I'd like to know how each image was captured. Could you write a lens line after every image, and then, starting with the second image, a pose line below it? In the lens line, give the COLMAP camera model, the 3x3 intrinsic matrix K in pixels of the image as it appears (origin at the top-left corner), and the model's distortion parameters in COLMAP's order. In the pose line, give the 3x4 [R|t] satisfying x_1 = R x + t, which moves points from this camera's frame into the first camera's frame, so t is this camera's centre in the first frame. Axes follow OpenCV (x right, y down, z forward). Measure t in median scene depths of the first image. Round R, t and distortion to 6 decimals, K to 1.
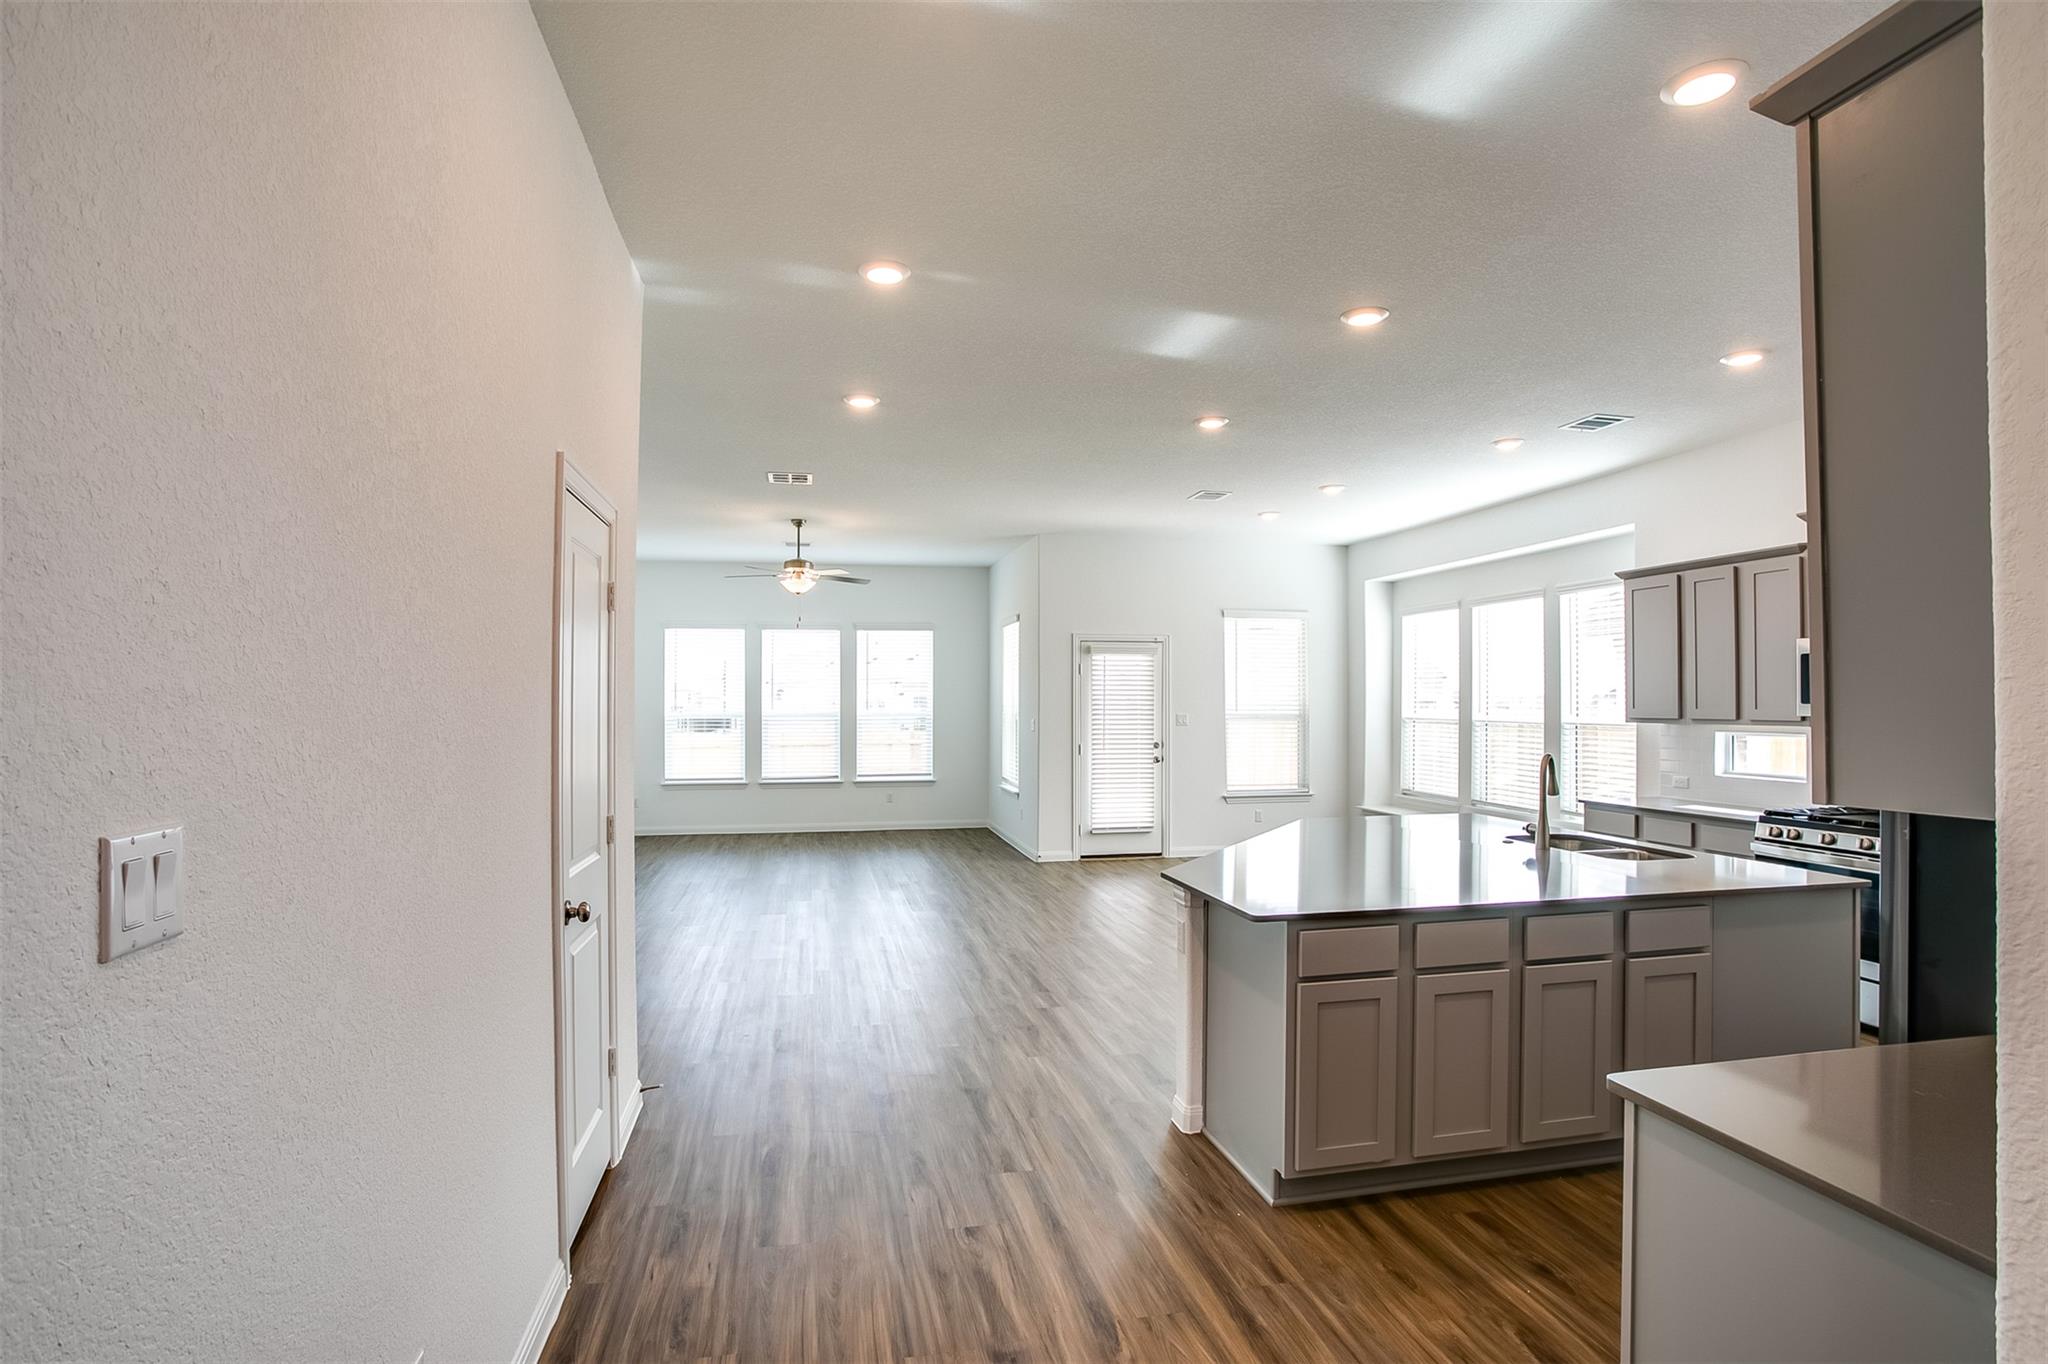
lens RADIAL K [[995.5, 0, 1014.3], [0, 995.5, 687.2], [0, 0, 1]] dist [-0.066363, 0.025994]
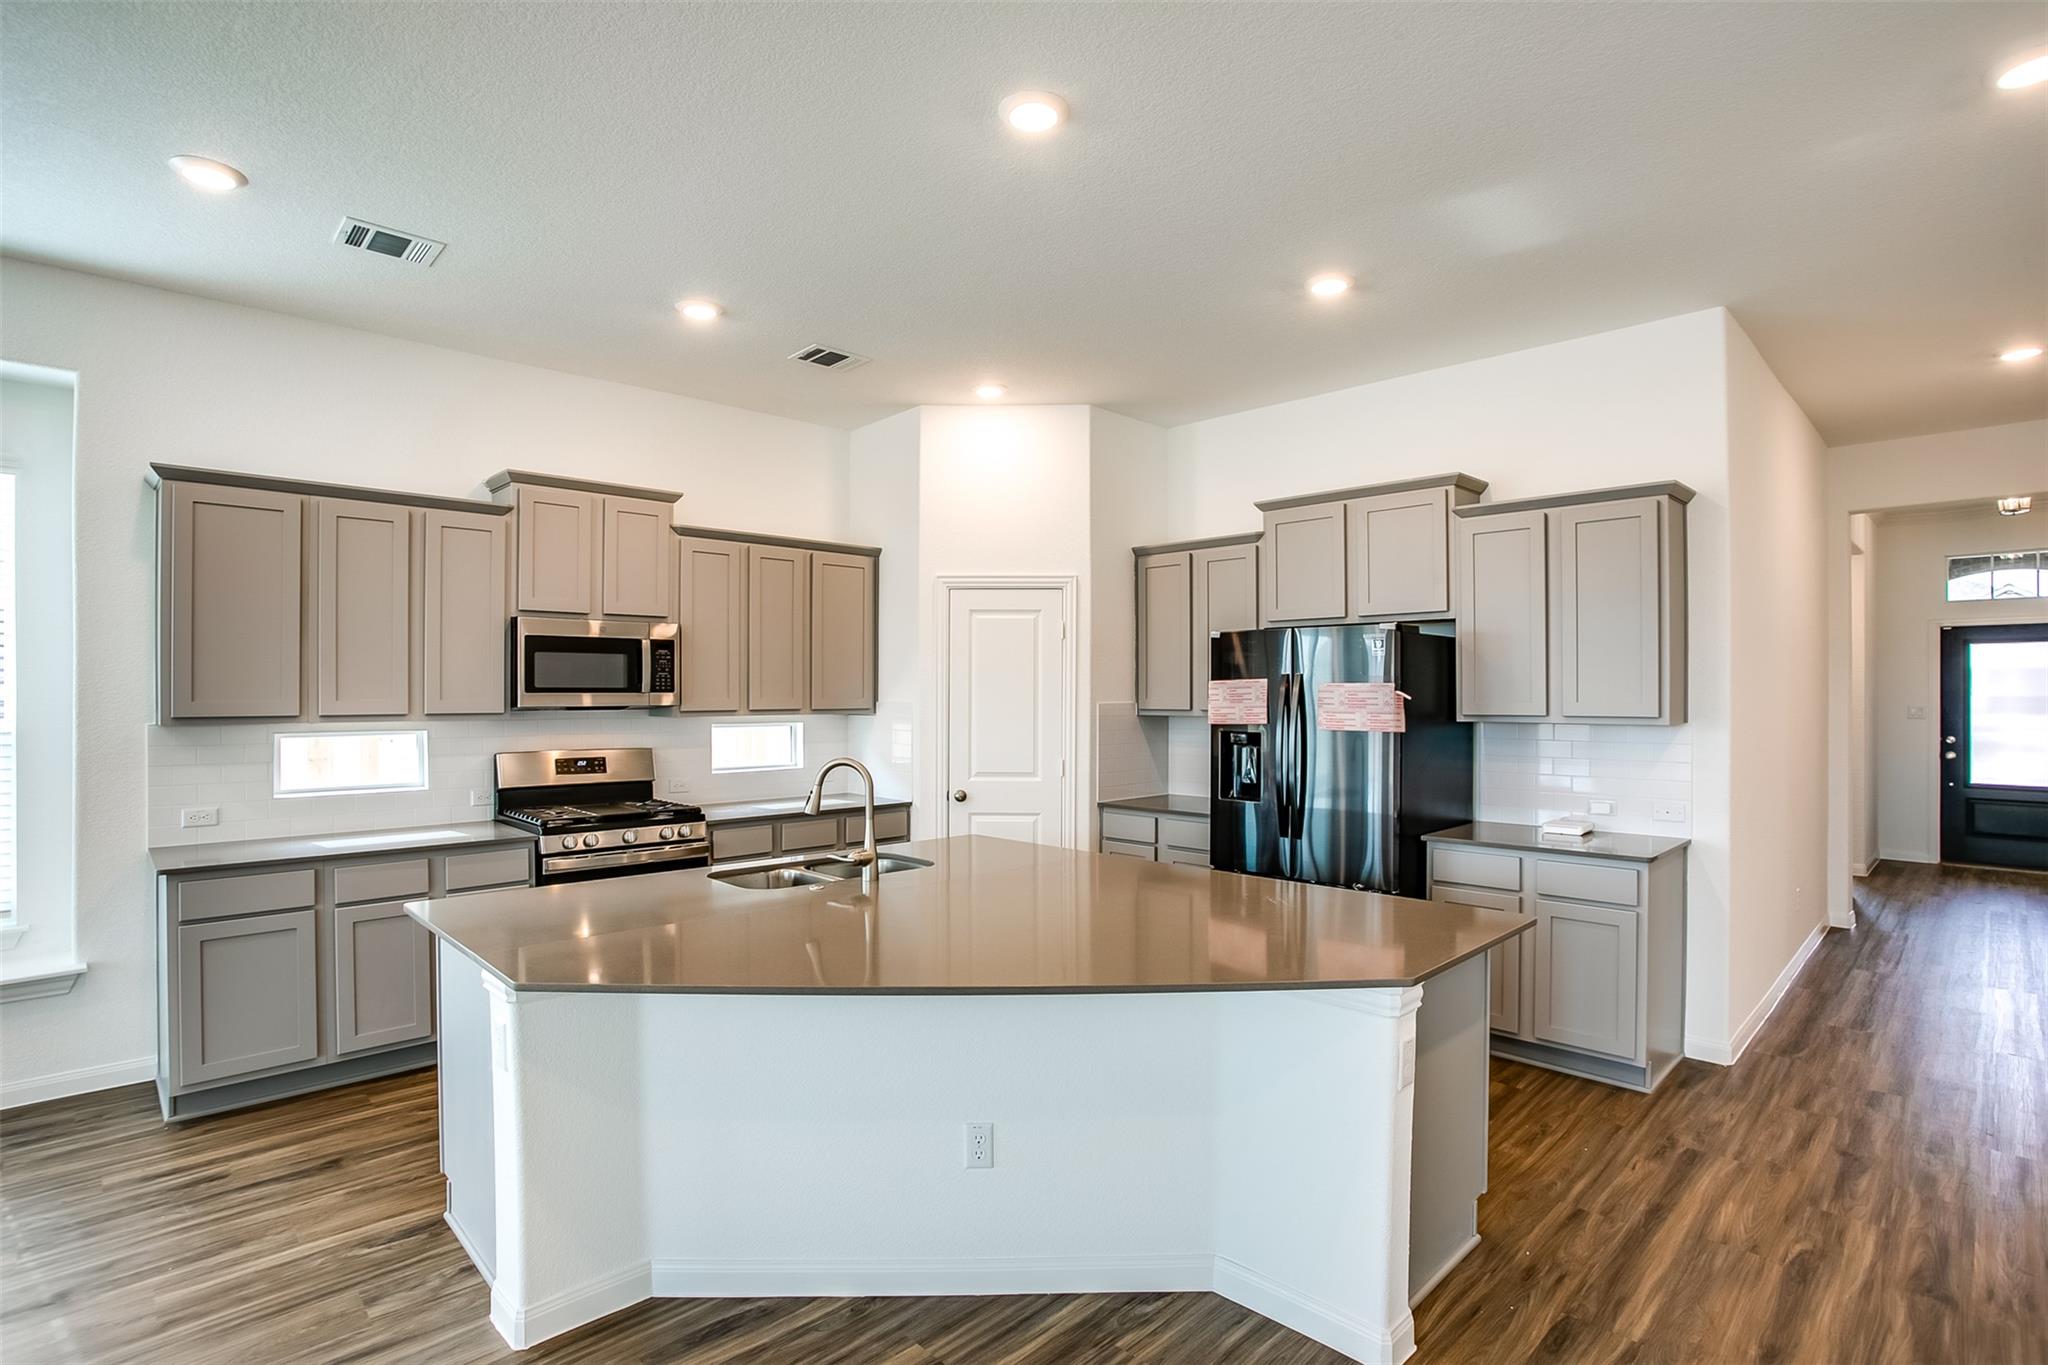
lens RADIAL K [[995.5, 0, 1017.2], [0, 995.5, 691.3], [0, 0, 1]] dist [-0.066363, 0.025994]
pose [[-0.536458, 0.000154, 0.843927, -0.082026], [-0.012628, 0.999887, -0.008210, 0.008578], [-0.843833, -0.015061, -0.536395, 0.565357]]
